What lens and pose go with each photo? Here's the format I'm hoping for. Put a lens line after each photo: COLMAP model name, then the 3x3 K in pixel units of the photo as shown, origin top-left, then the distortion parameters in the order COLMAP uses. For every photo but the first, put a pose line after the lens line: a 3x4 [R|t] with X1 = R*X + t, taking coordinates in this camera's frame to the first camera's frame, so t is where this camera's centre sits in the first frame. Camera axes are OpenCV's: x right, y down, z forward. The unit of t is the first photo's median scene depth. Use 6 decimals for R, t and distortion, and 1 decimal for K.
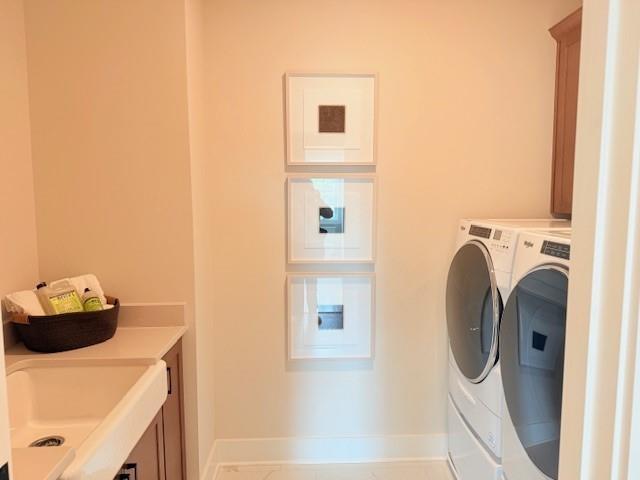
lens RADIAL K [[443.1, 0, 320.0], [0, 443.1, 240.0], [0, 0, 1]] dist [0.001895, -0.001002]
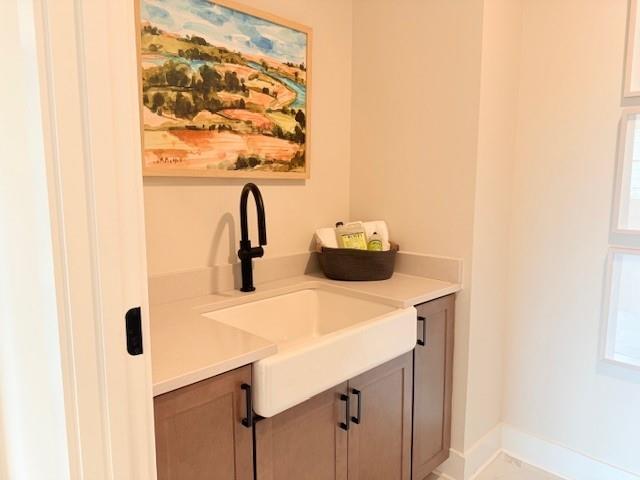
lens RADIAL K [[443.1, 0, 320.0], [0, 443.1, 240.0], [0, 0, 1]] dist [0.001895, -0.001002]
pose [[0.672284, 0.100530, -0.733436, 0.191167], [-0.068281, 0.994934, 0.073785, 0.059845], [0.737138, 0.000475, 0.675742, 0.172008]]
